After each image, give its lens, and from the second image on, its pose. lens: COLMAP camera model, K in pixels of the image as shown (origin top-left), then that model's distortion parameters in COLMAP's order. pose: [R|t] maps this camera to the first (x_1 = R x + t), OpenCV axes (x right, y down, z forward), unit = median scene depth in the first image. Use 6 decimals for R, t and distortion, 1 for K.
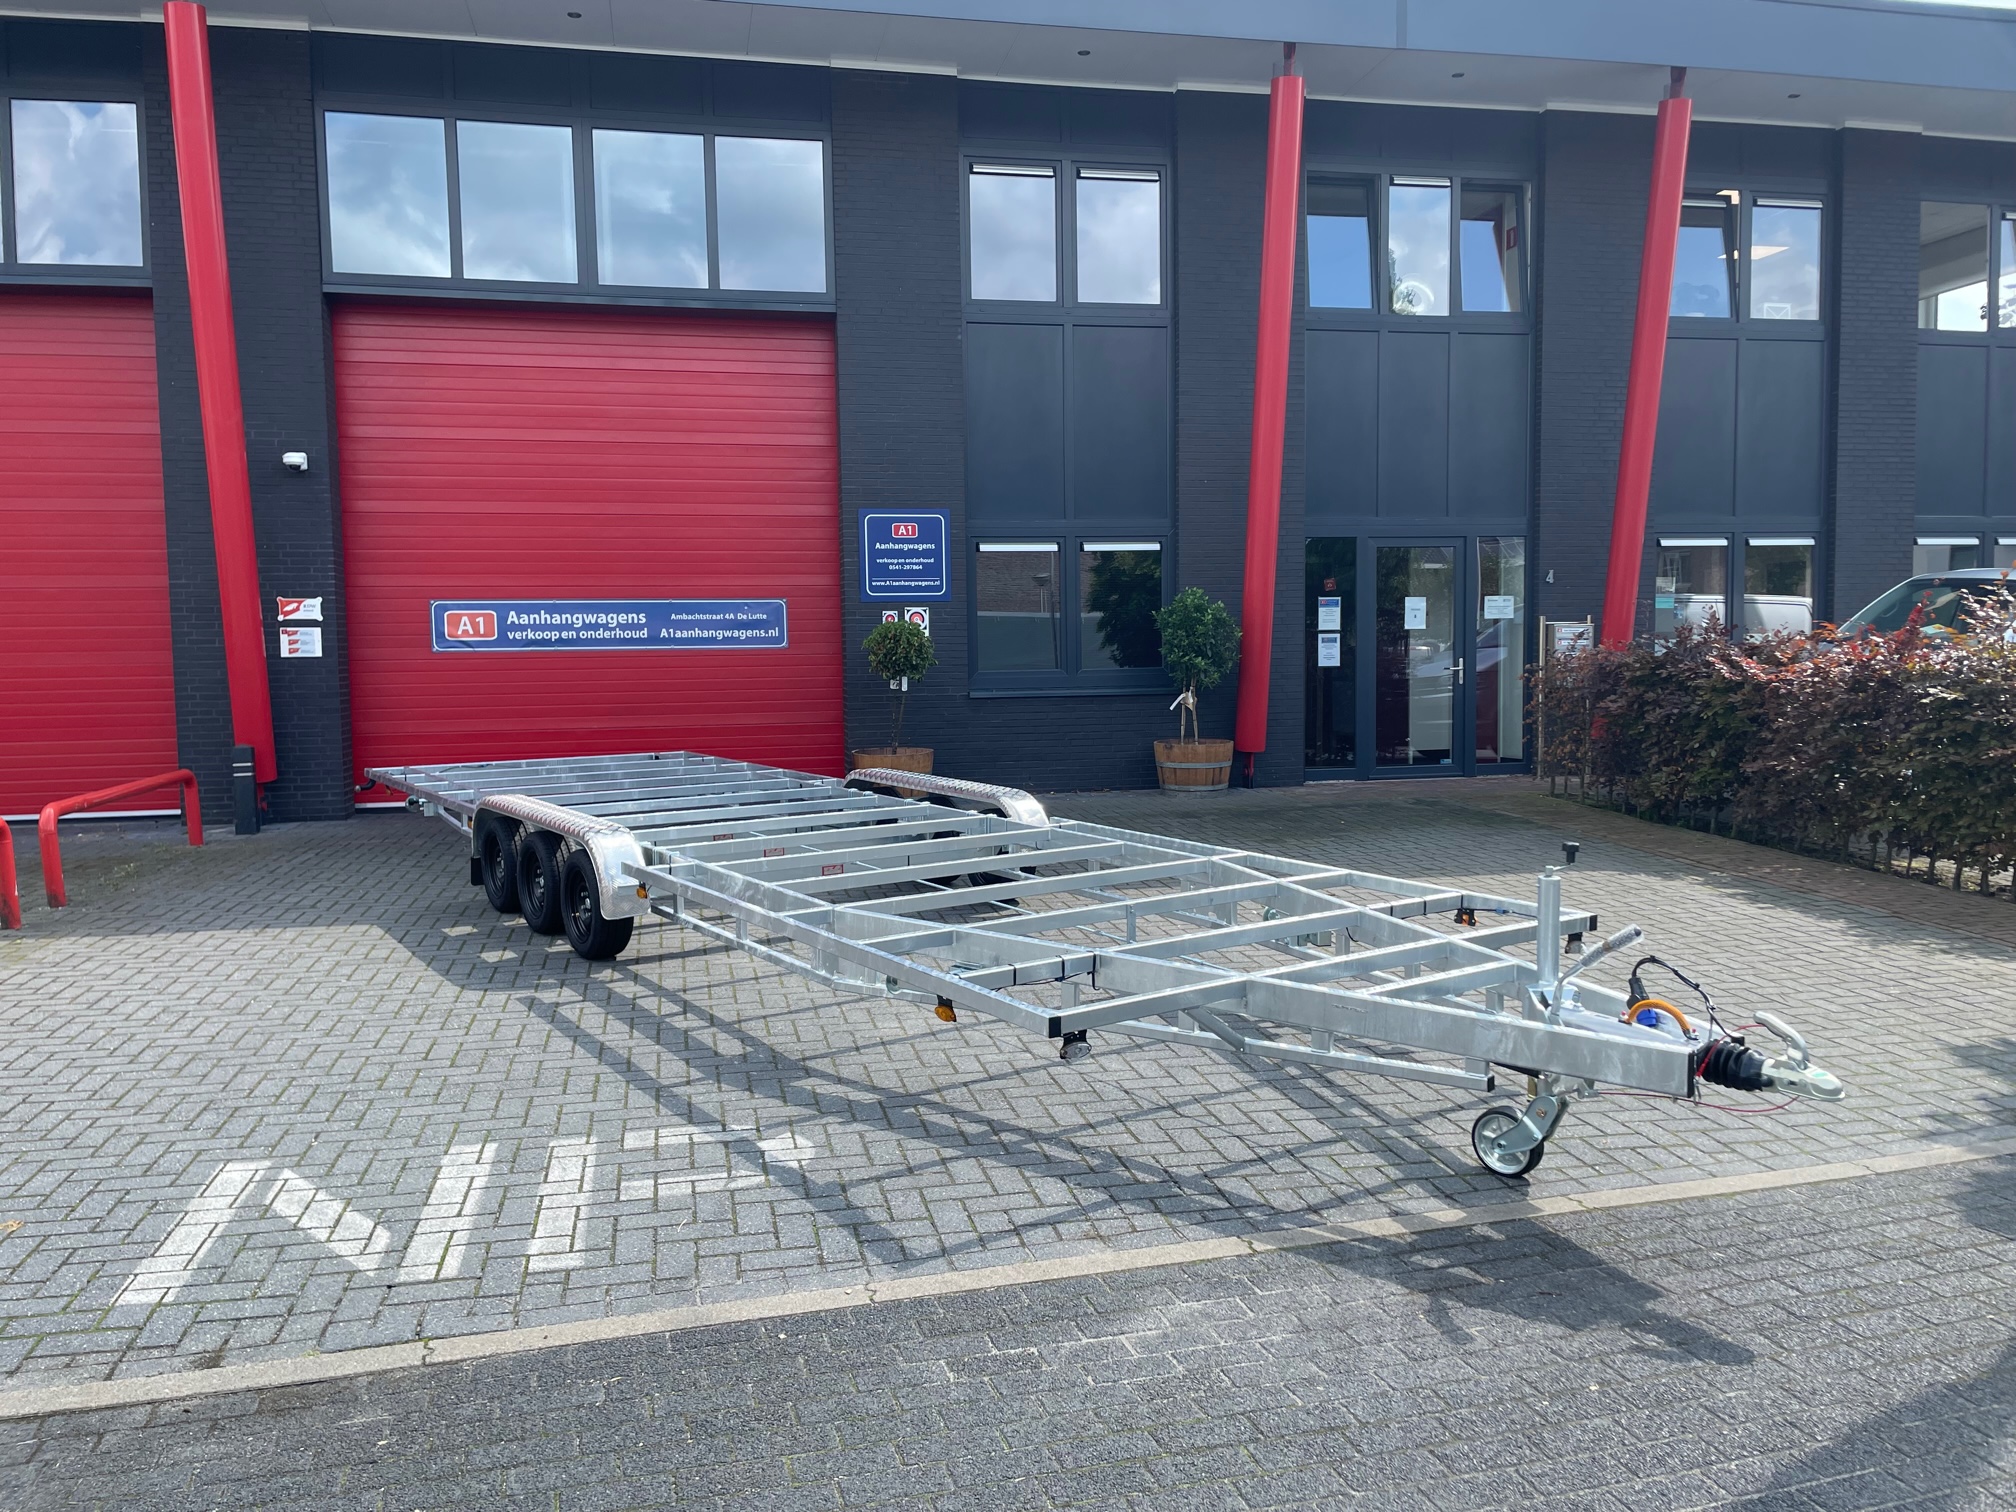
lens RADIAL K [[1529.4, 0, 1001.3], [0, 1529.4, 760.5], [0, 0, 1]] dist [0.085644, -0.111513]
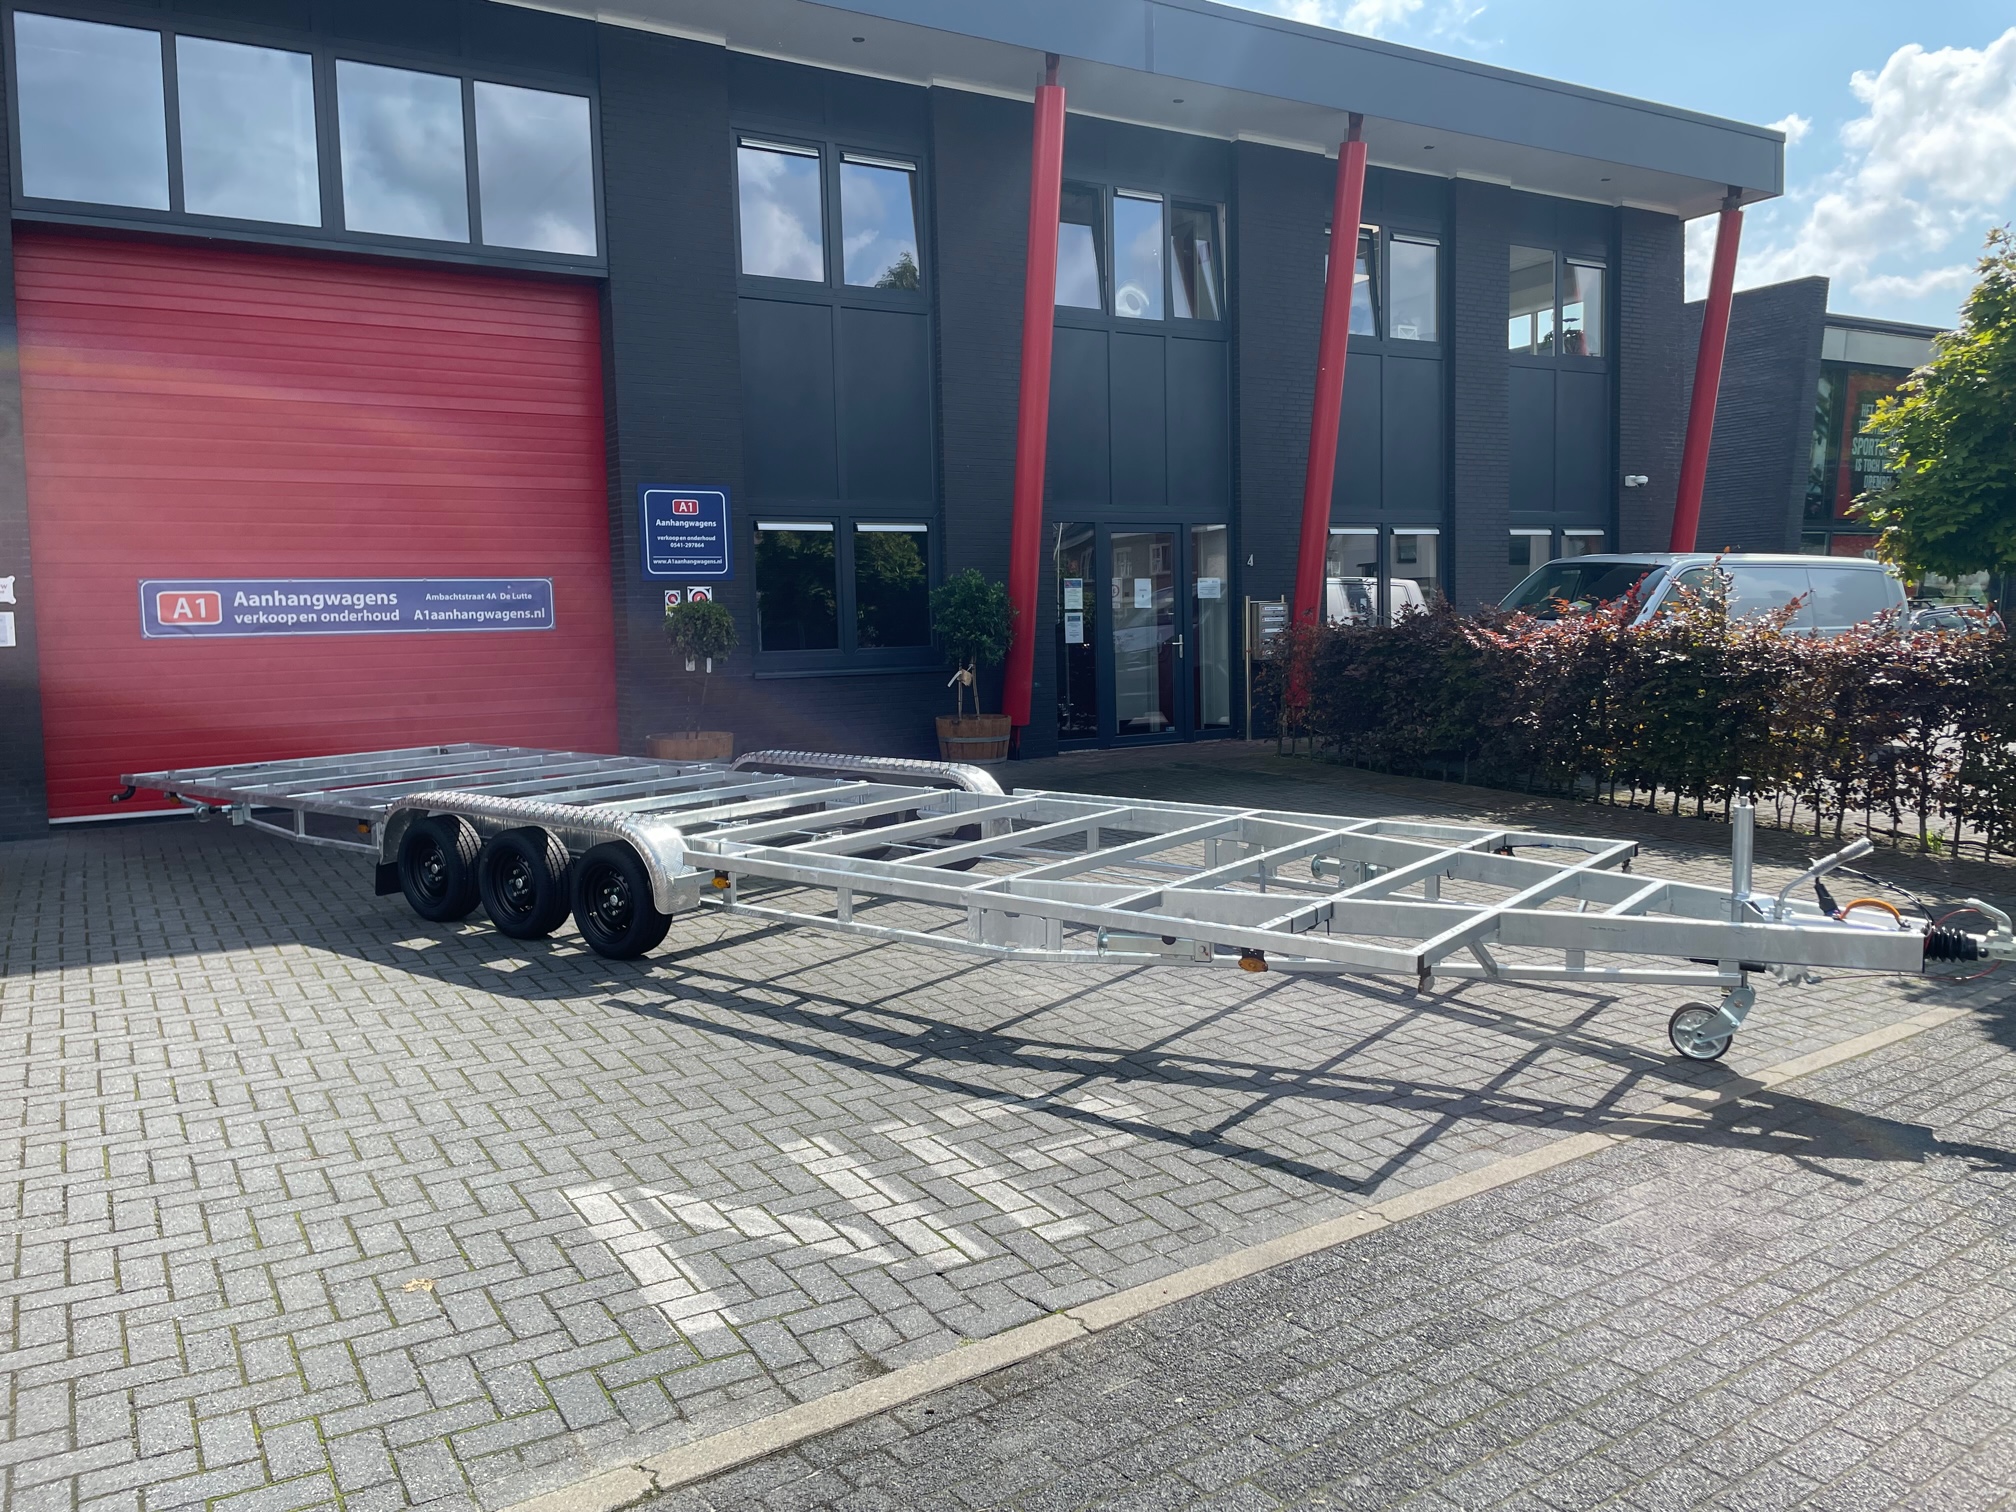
lens RADIAL K [[1529.4, 0, 1017.1], [0, 1529.4, 728.5], [0, 0, 1]] dist [0.085644, -0.111513]
pose [[0.942519, -0.031846, 0.332633, -0.196631], [0.034847, 0.999388, -0.003059, -0.000337], [-0.332332, 0.014474, 0.943052, 0.017247]]
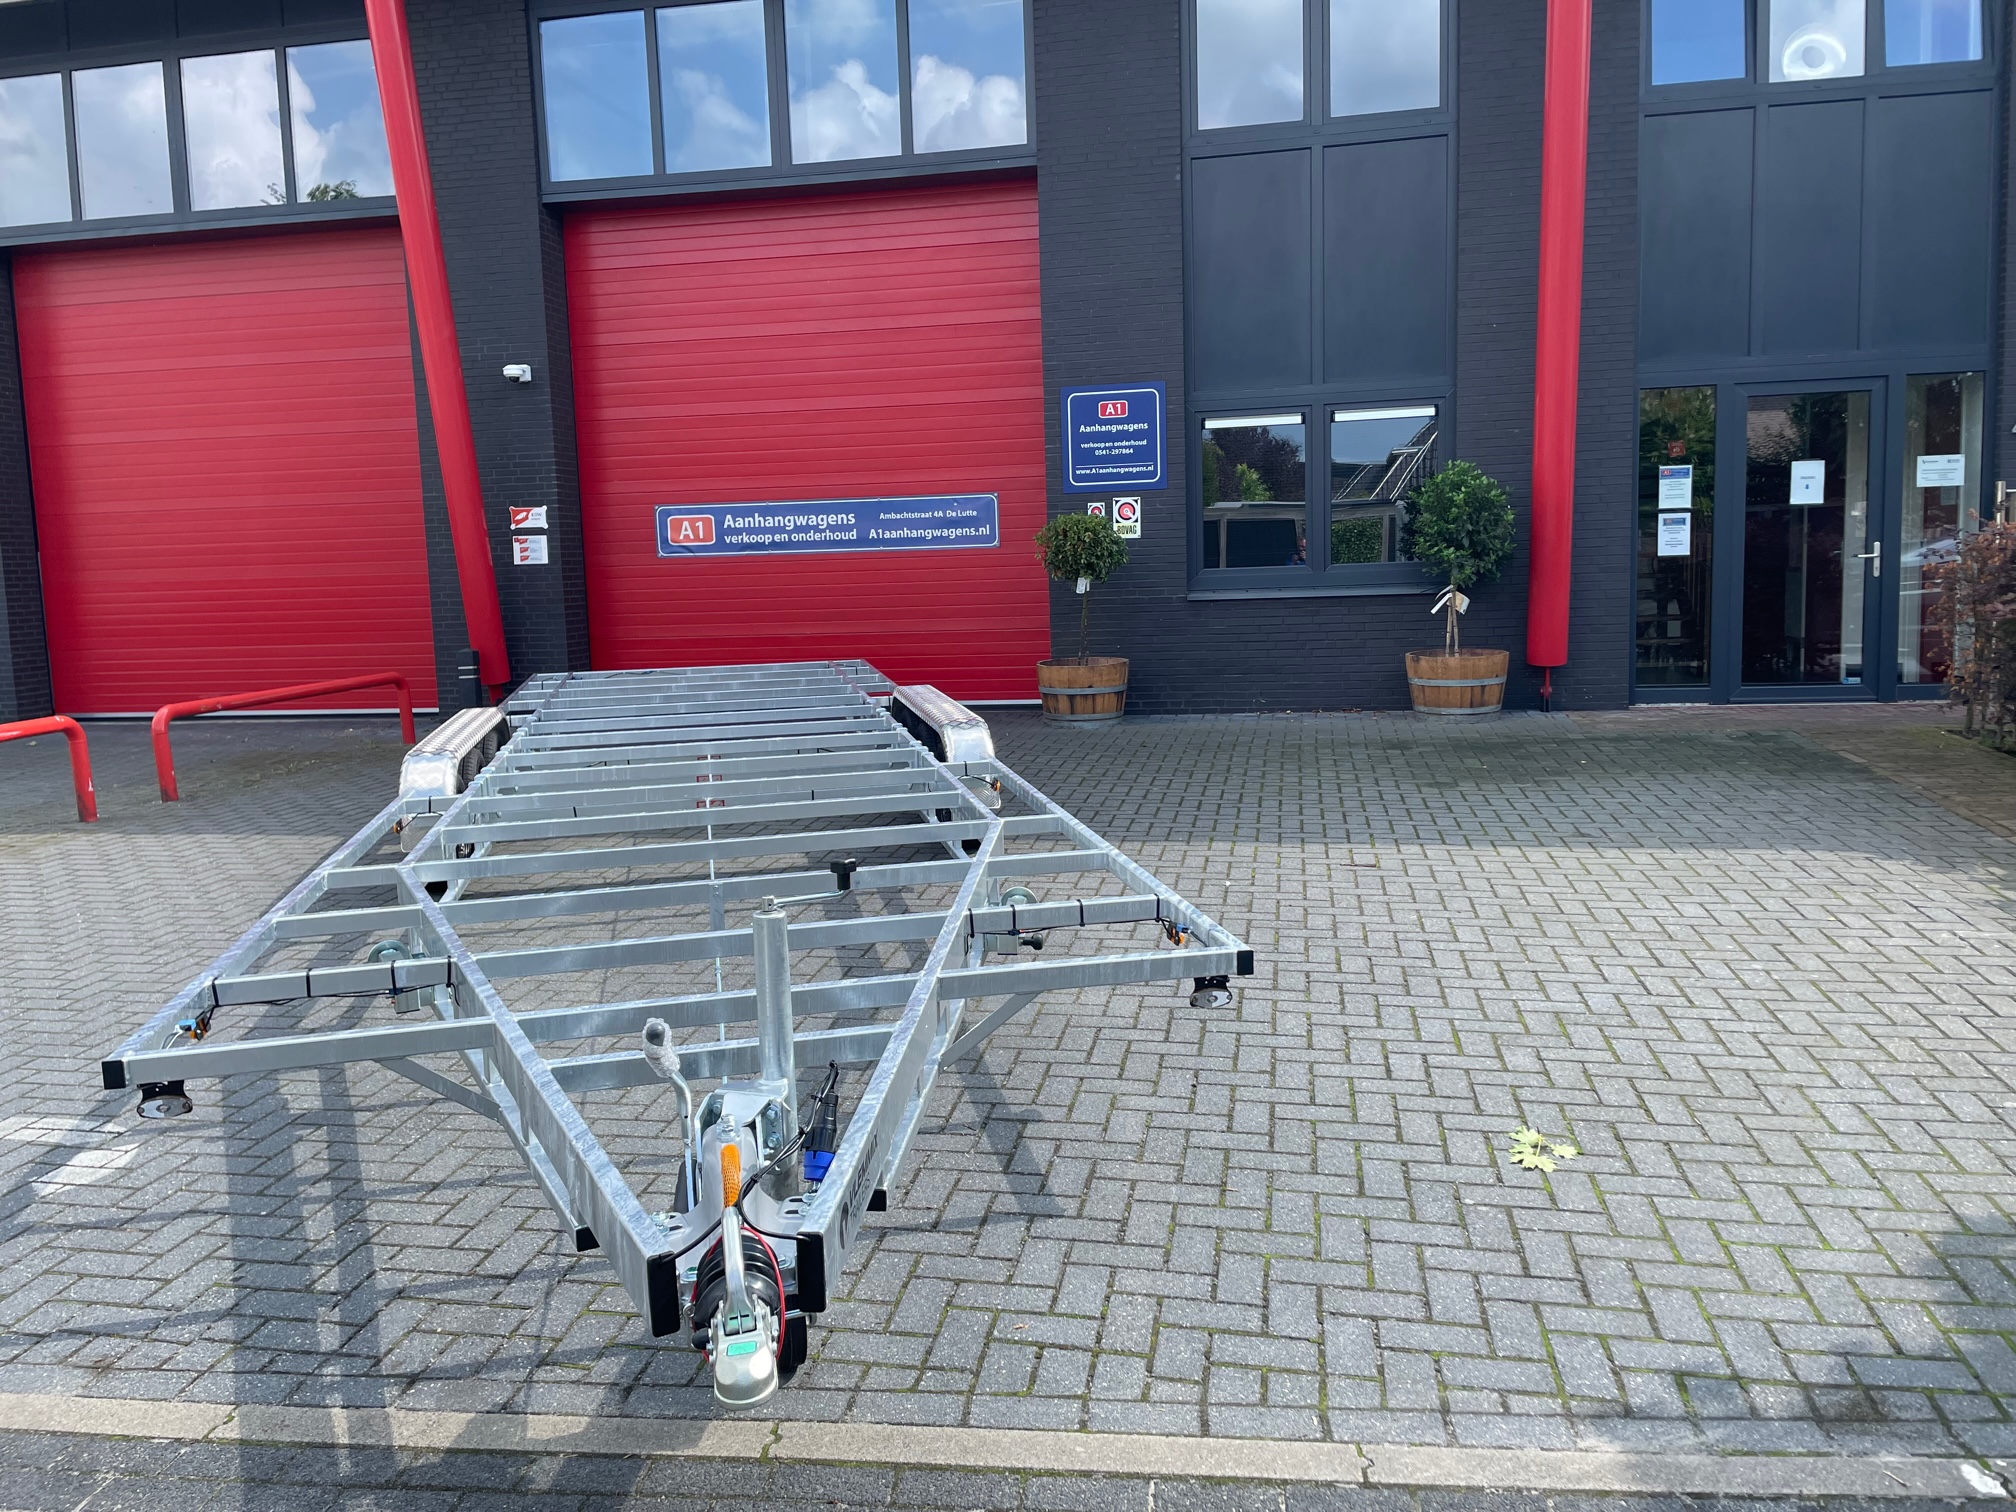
lens RADIAL K [[1529.4, 0, 1003.1], [0, 1529.4, 733.3], [0, 0, 1]] dist [0.085644, -0.111513]
pose [[0.919684, 0.029556, -0.391545, 0.233450], [-0.009862, 0.998587, 0.052214, -0.010361], [0.392535, -0.044159, 0.918676, 0.161790]]
